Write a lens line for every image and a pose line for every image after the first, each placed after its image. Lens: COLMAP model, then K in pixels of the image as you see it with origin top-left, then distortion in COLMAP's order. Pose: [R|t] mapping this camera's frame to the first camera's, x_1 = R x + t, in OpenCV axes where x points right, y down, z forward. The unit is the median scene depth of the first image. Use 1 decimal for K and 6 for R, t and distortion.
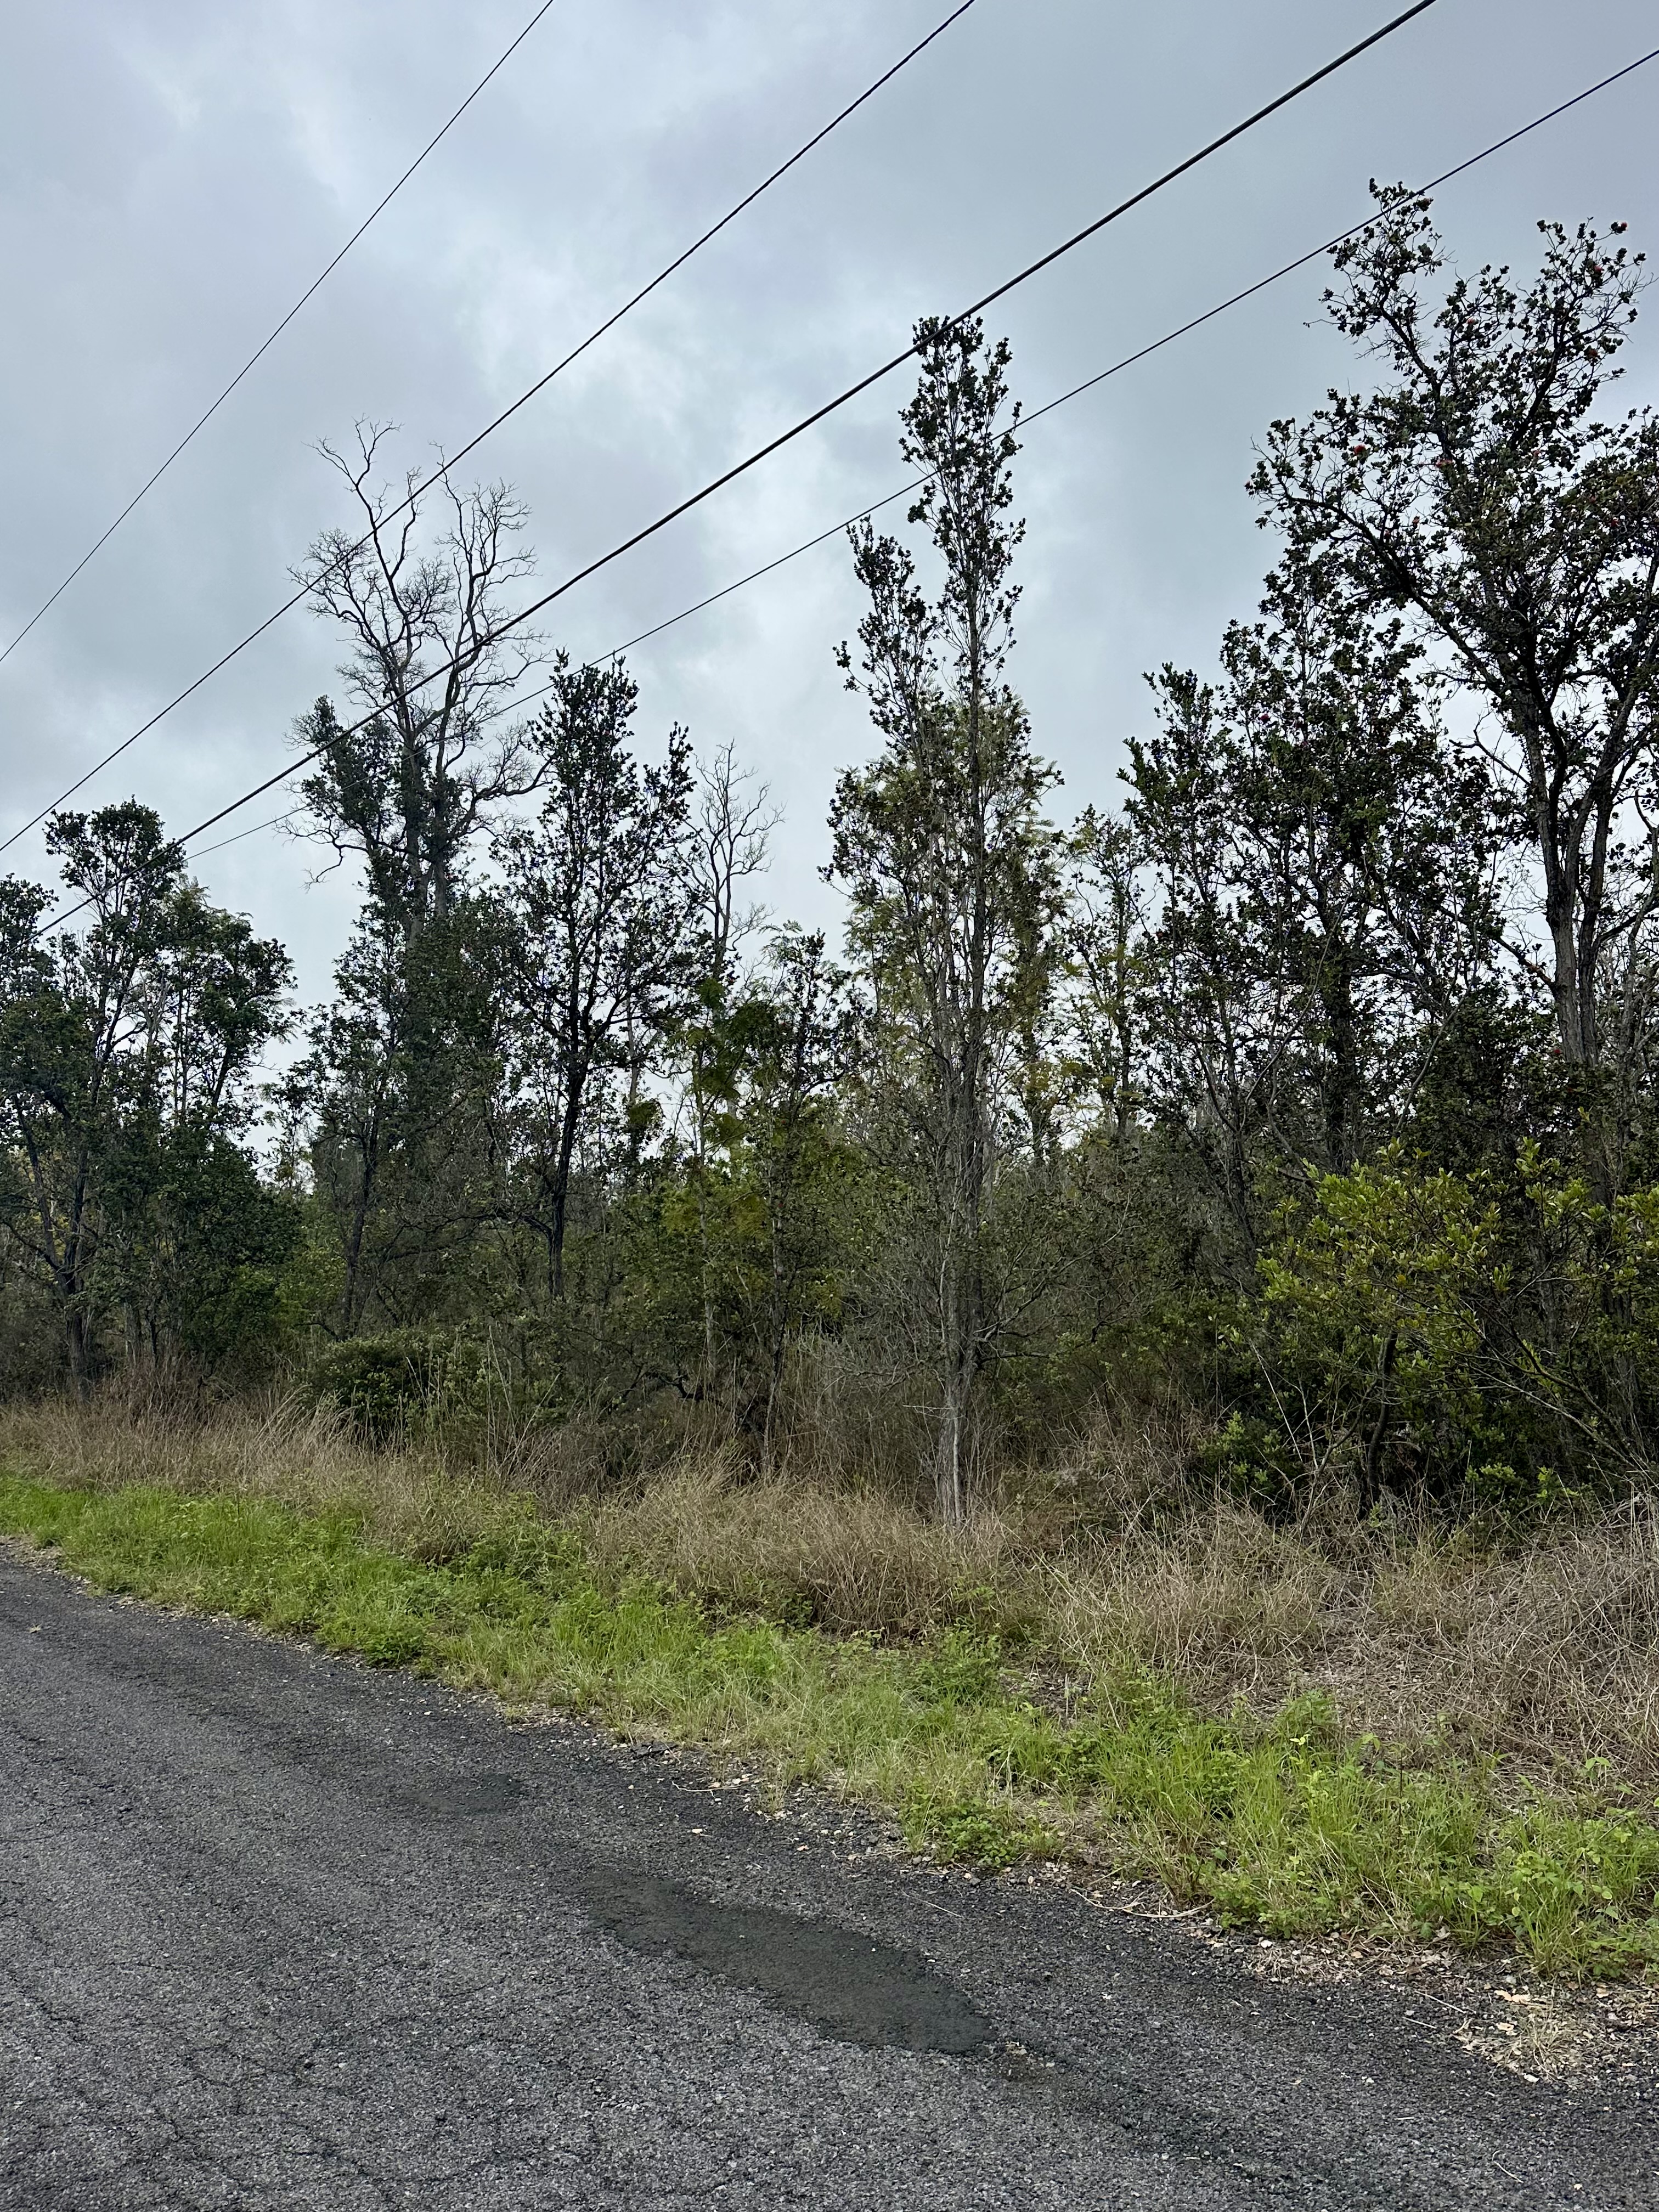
lens RADIAL K [[1649.9, 0, 861.6], [0, 1649.9, 1112.4], [0, 0, 1]] dist [0.054711, -0.061594]
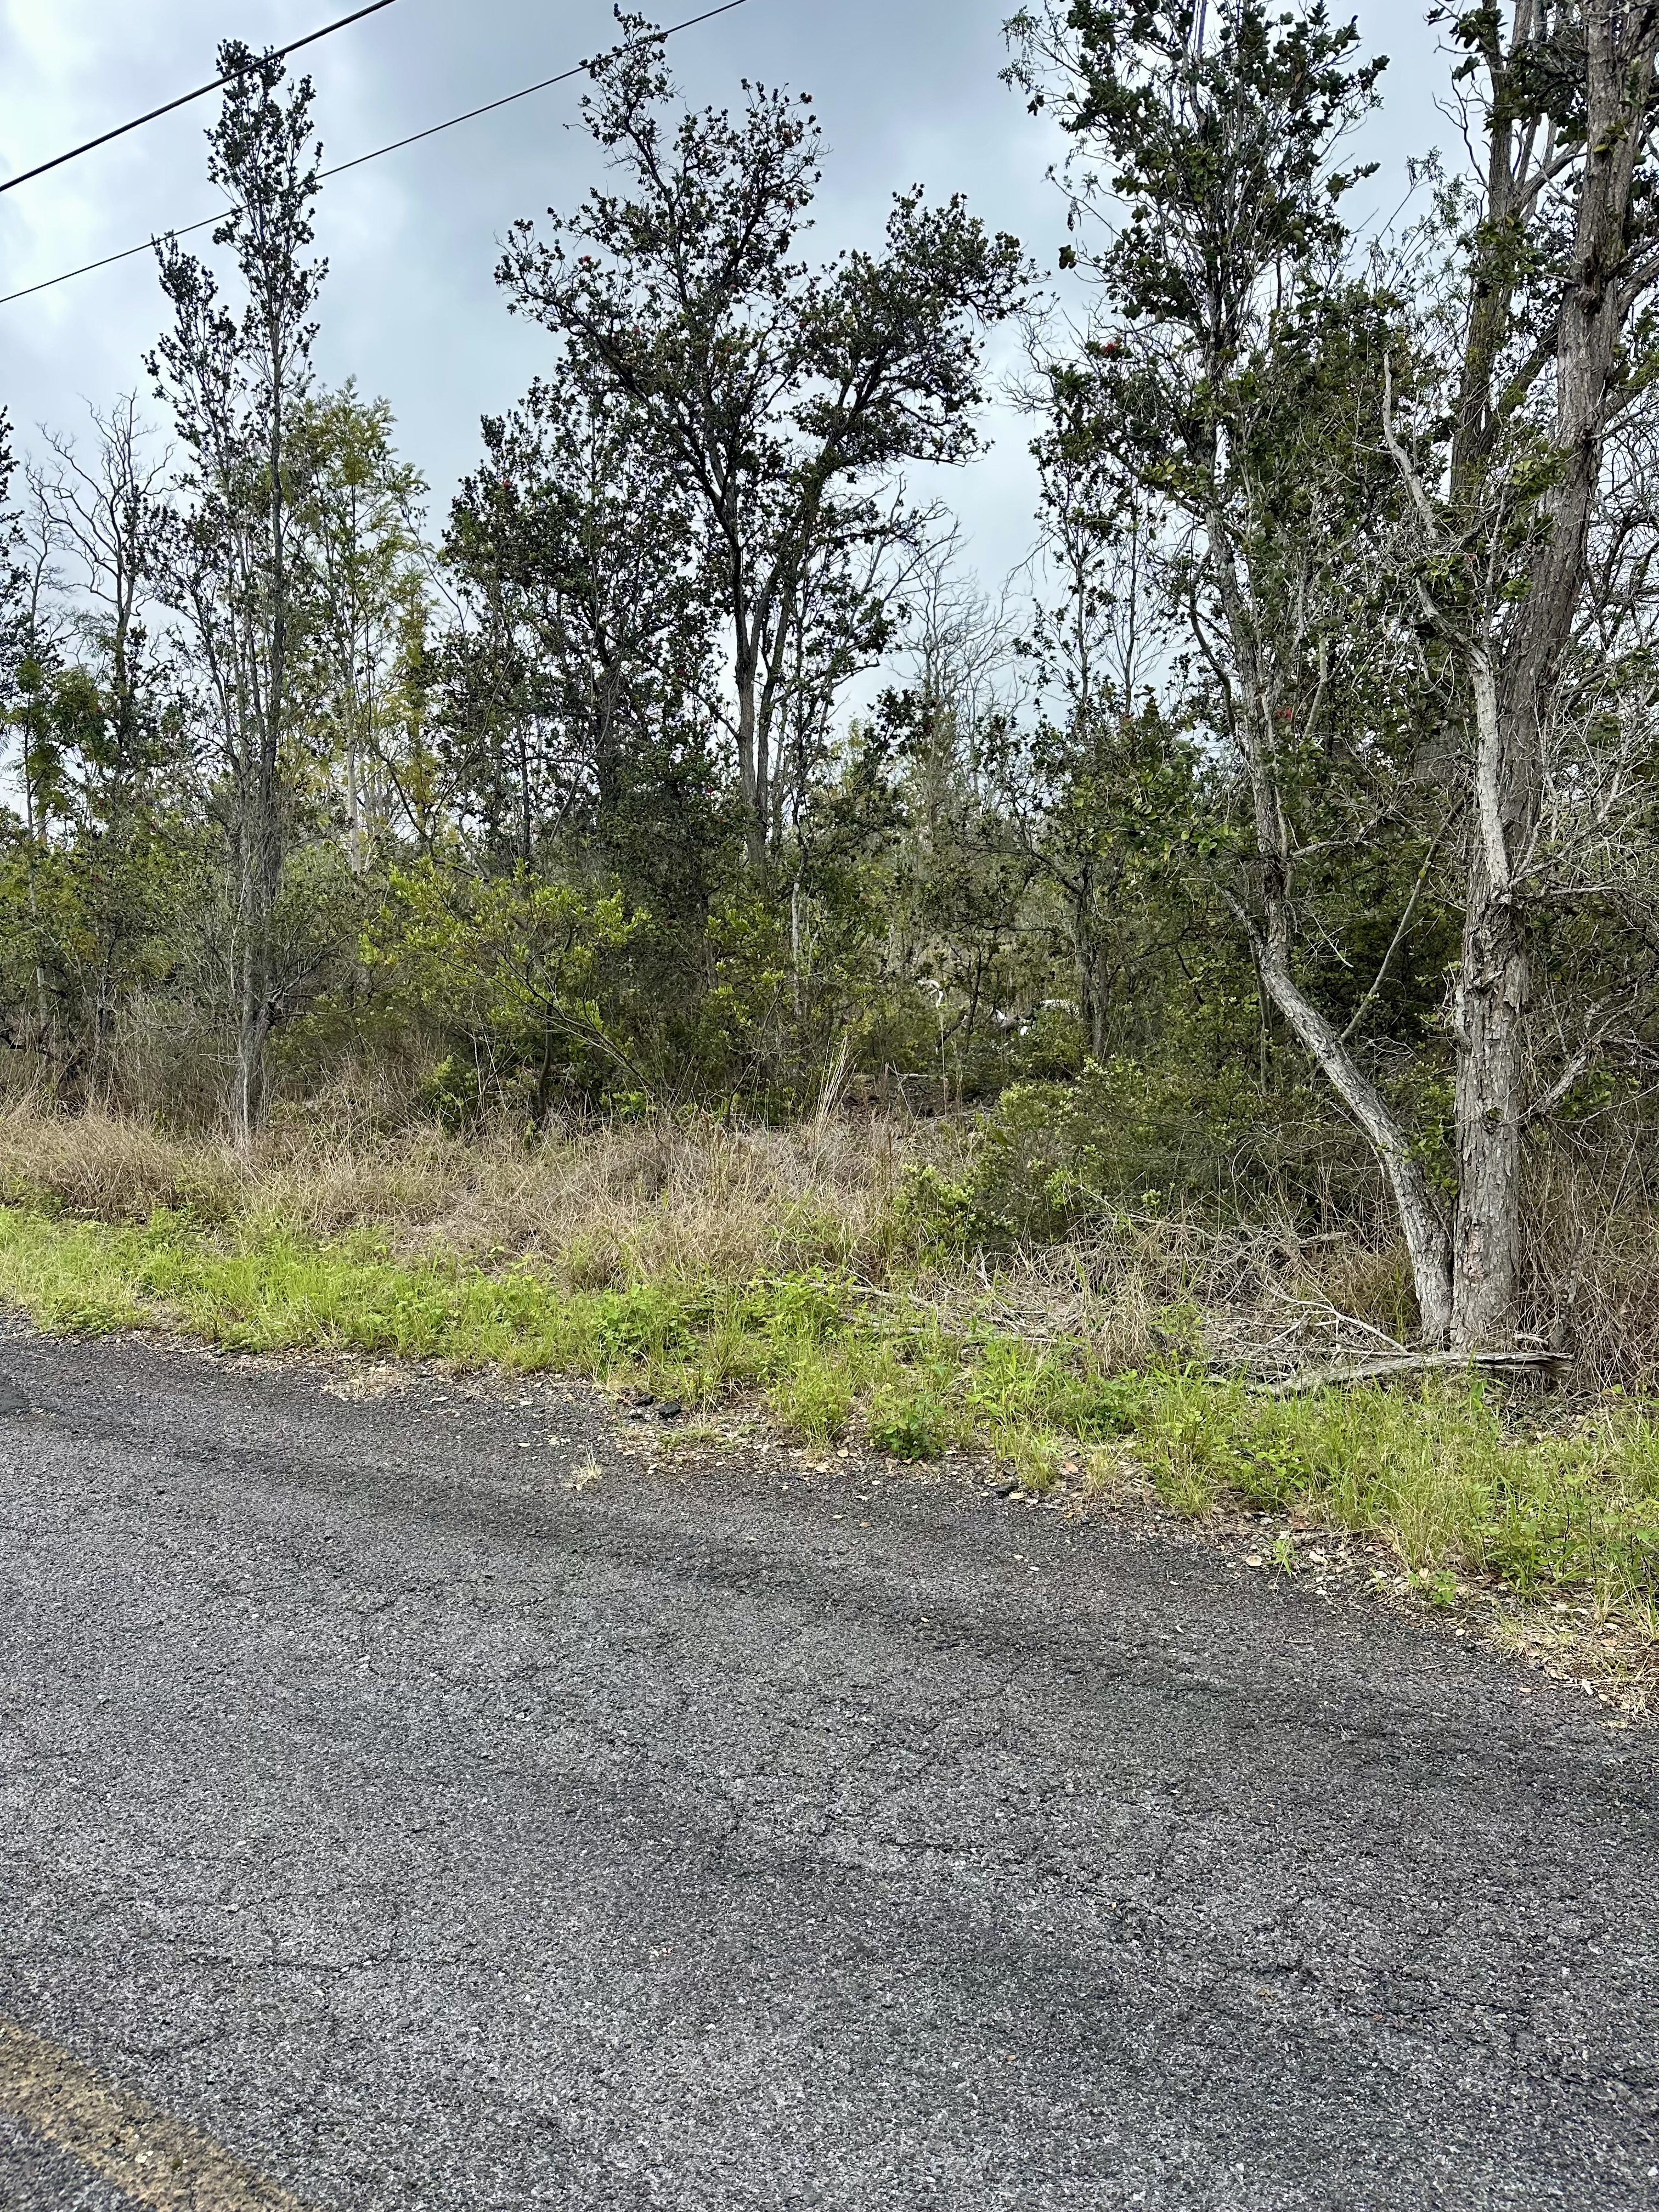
lens RADIAL K [[1553.5, 0, 807.4], [0, 1553.5, 1092.9], [0, 0, 1]] dist [0.051330, -0.058355]
pose [[0.956022, 0.006103, 0.293233, 0.100591], [-0.059714, 0.982893, 0.174228, -0.014198], [-0.287153, -0.184076, 0.940031, -0.168693]]
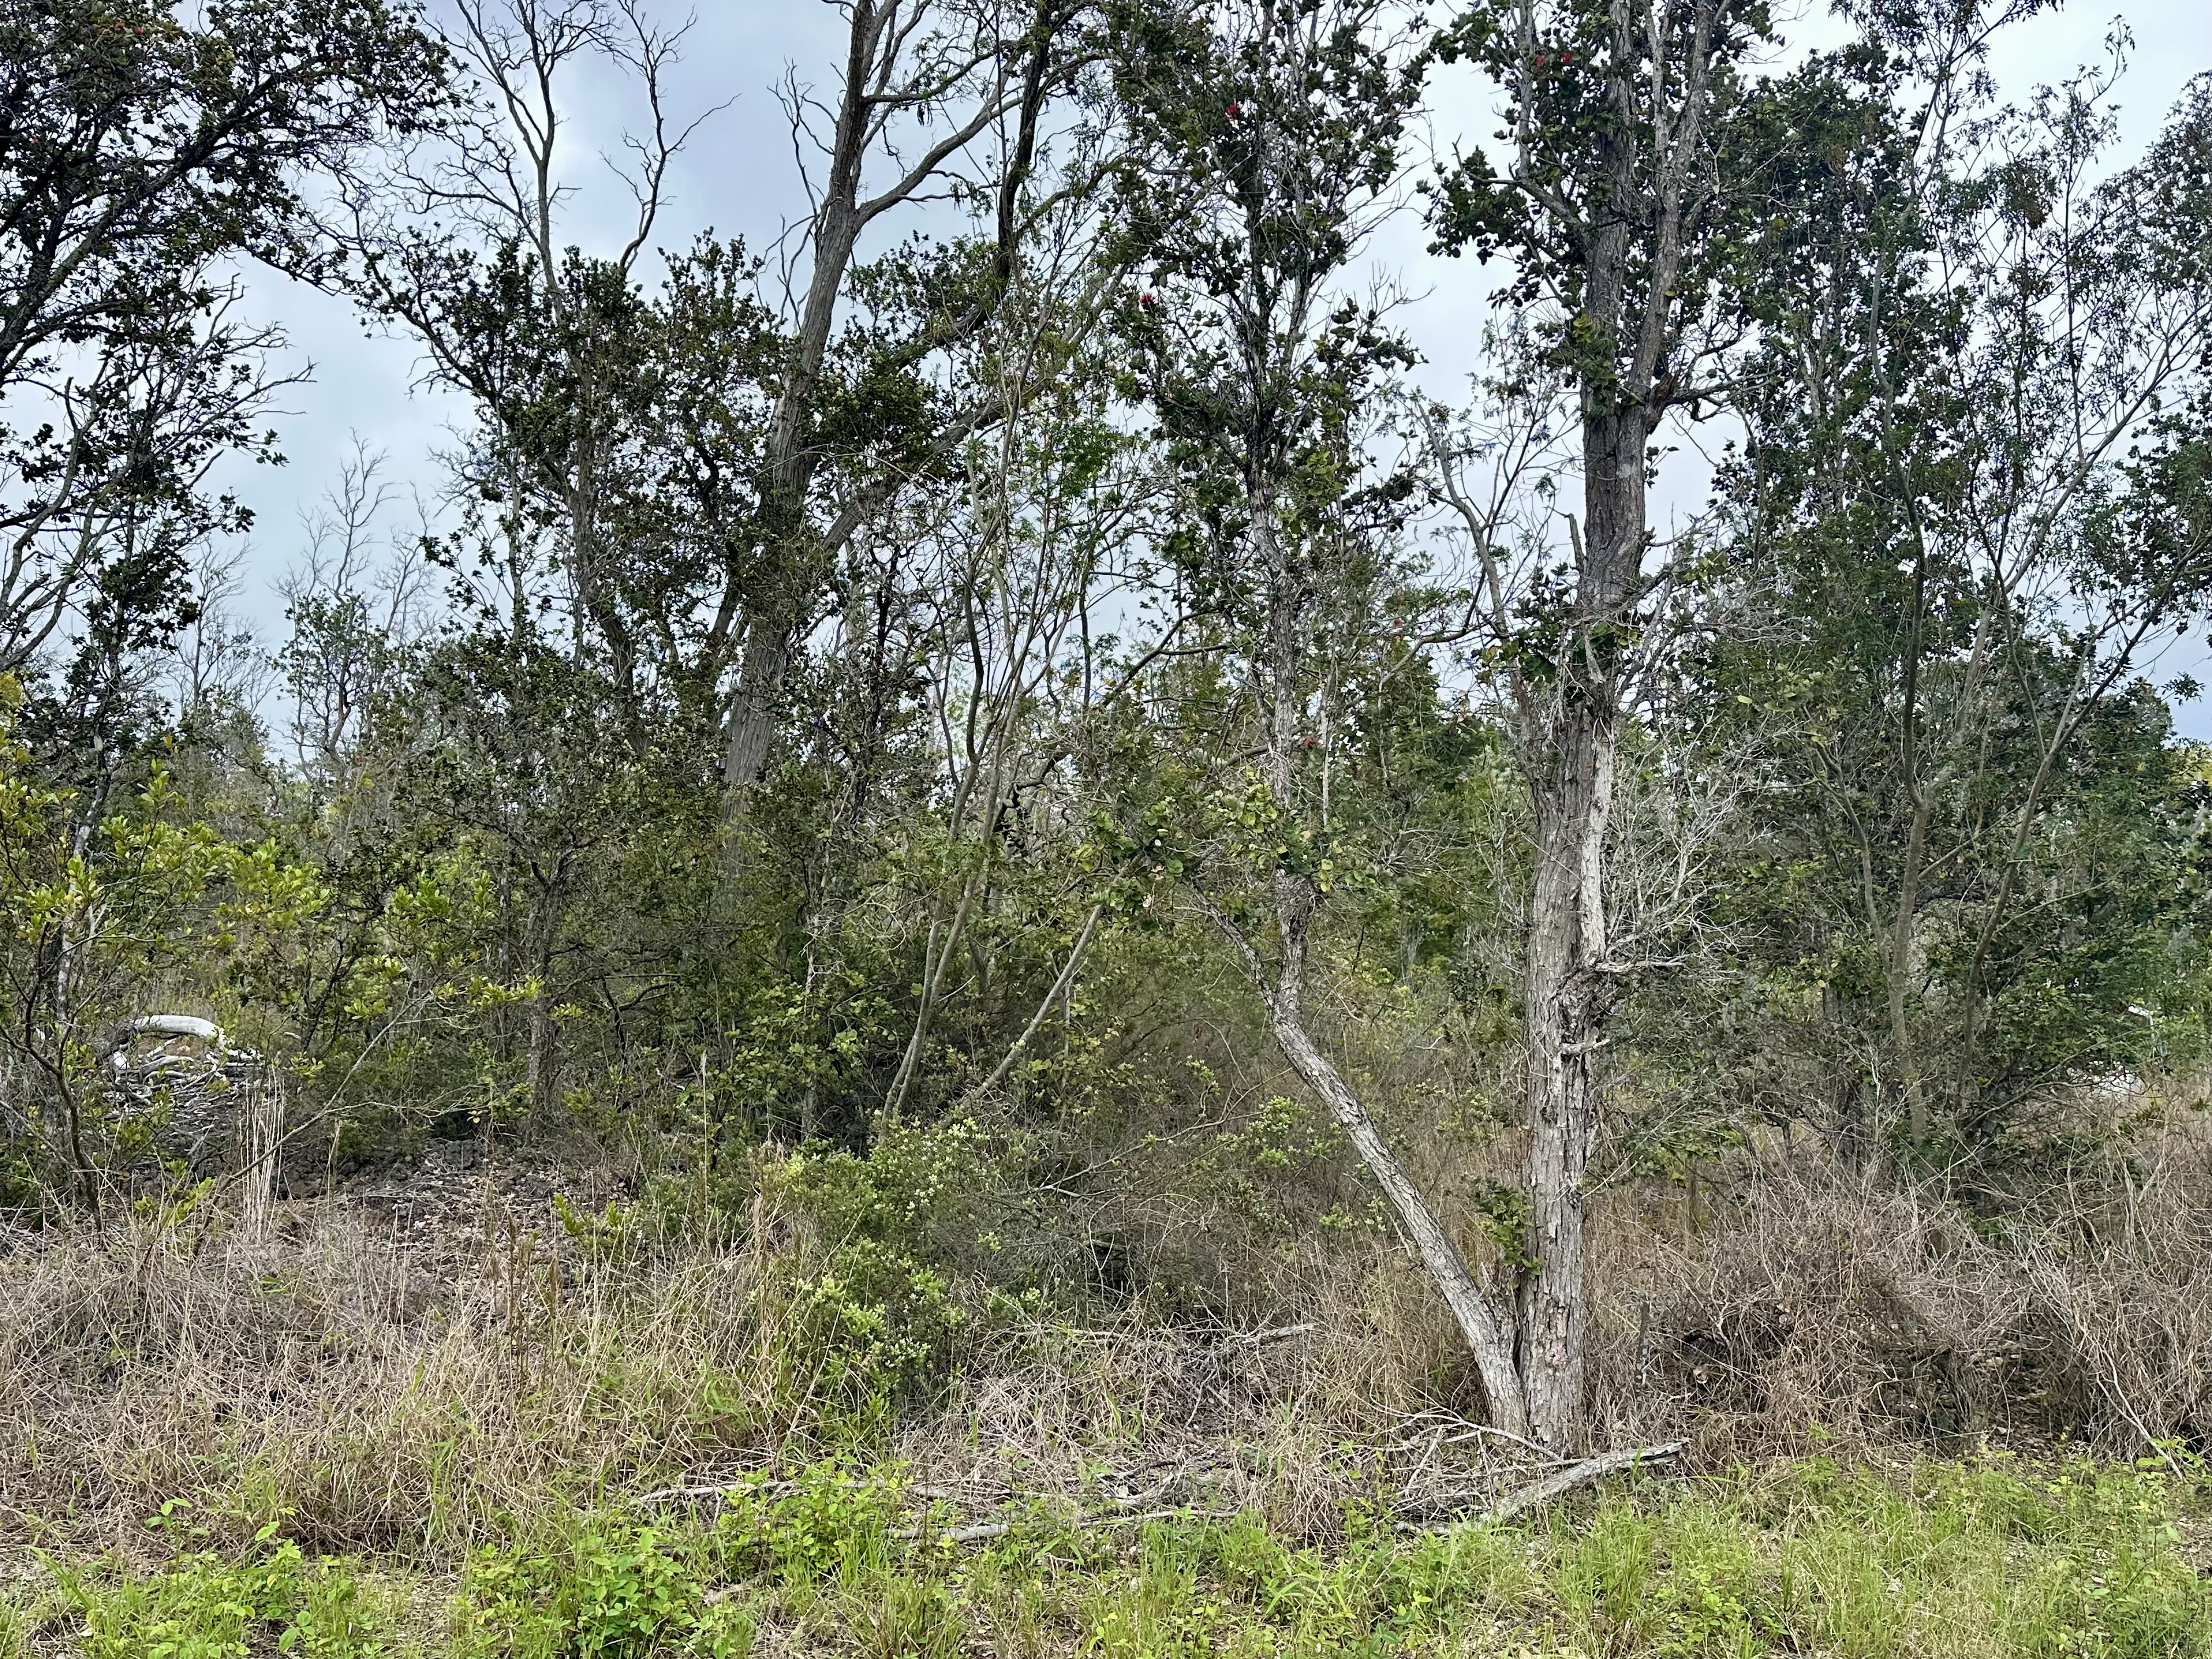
lens RADIAL K [[1800.6, 0, 1122.3], [0, 1800.6, 817.3], [0, 0, 1]] dist [0.092447, -0.136218]
pose [[0.428175, 0.152469, 0.890741, -0.077462], [-0.159729, 0.982914, -0.091465, 0.020318], [-0.889467, -0.103114, 0.445214, 0.071111]]
